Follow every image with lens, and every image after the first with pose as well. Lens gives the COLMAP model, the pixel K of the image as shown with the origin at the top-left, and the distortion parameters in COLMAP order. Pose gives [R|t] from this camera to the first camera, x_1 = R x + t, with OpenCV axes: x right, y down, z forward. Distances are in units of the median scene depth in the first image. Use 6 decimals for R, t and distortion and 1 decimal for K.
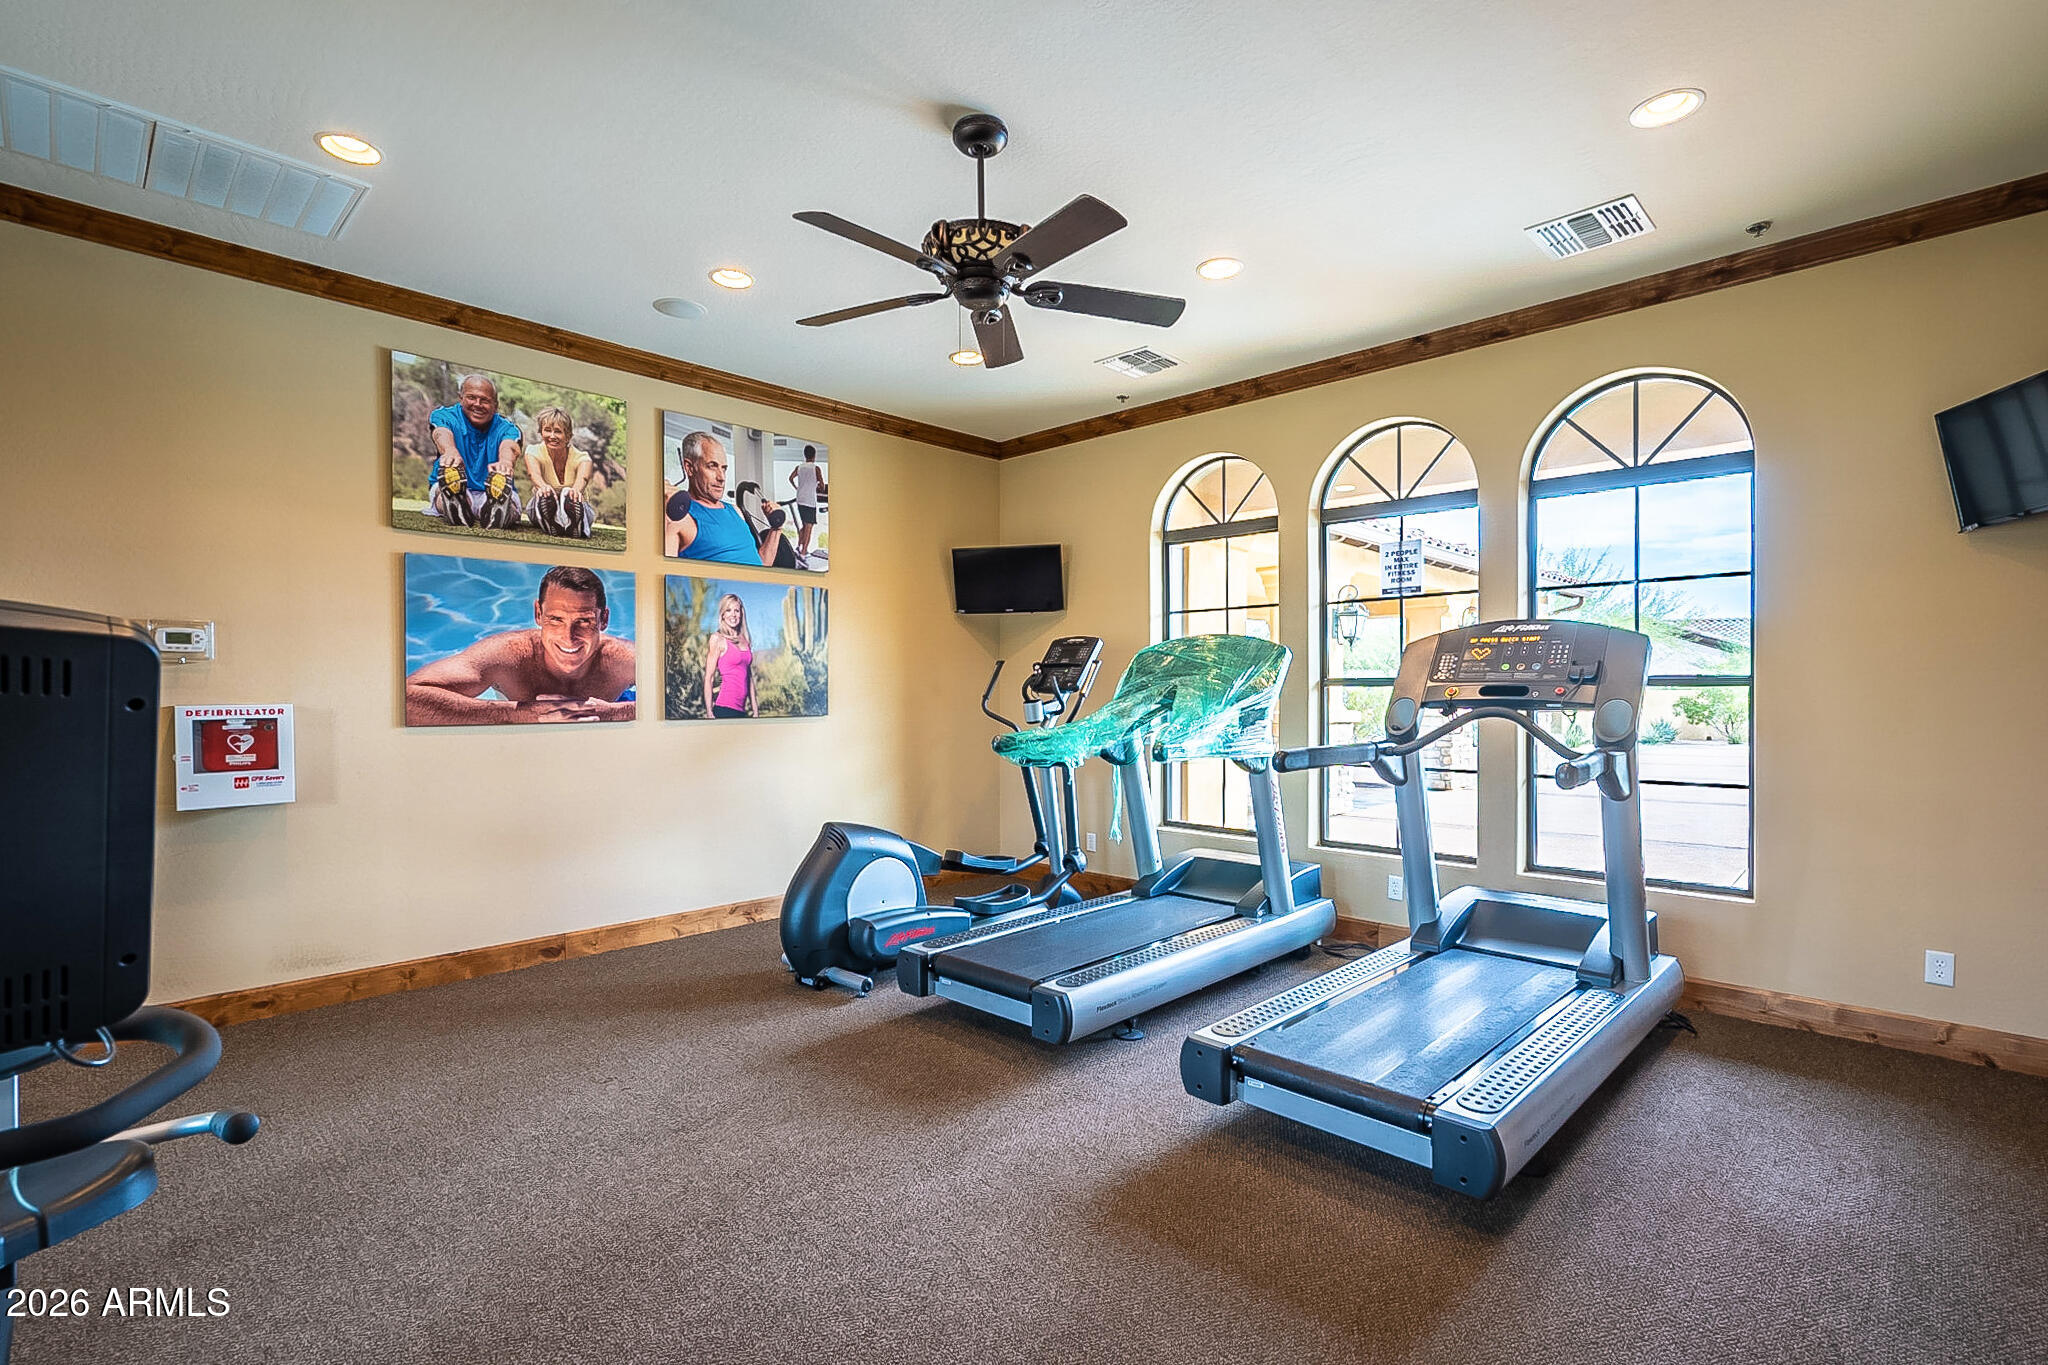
lens RADIAL K [[946.7, 0, 1027.8], [0, 946.7, 685.3], [0, 0, 1]] dist [-0.000132, 0.000528]
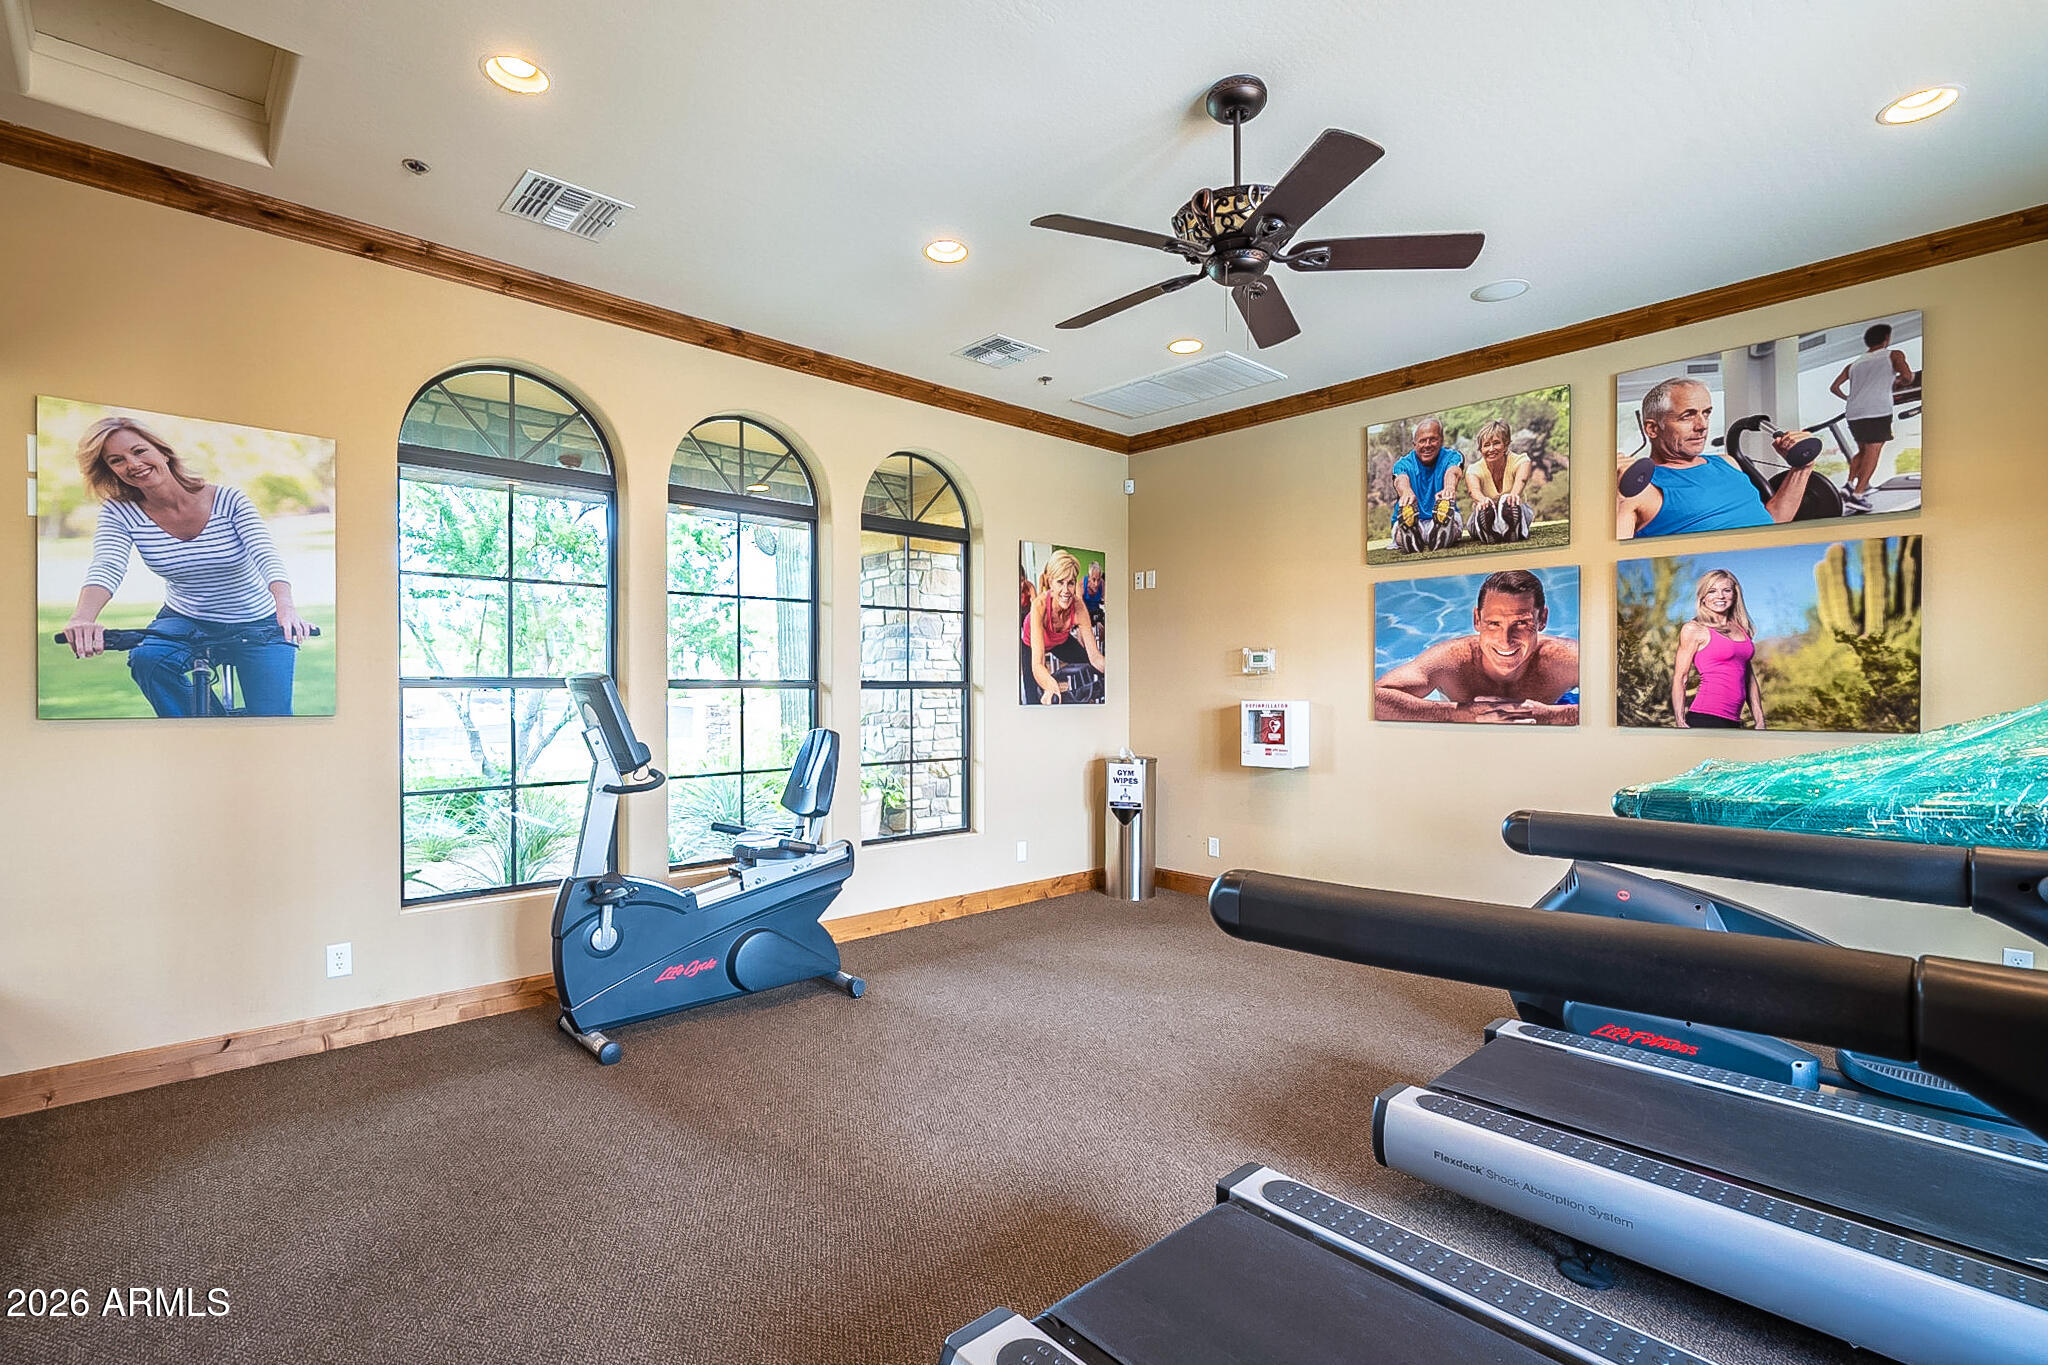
lens RADIAL K [[946.7, 0, 1027.8], [0, 946.7, 690.3], [0, 0, 1]] dist [-0.000132, 0.000528]
pose [[-0.046305, -0.000132, -0.998927, 0.522087], [0.001690, 0.999999, -0.000210, 0.002377], [0.998926, -0.001697, -0.046305, 0.493757]]
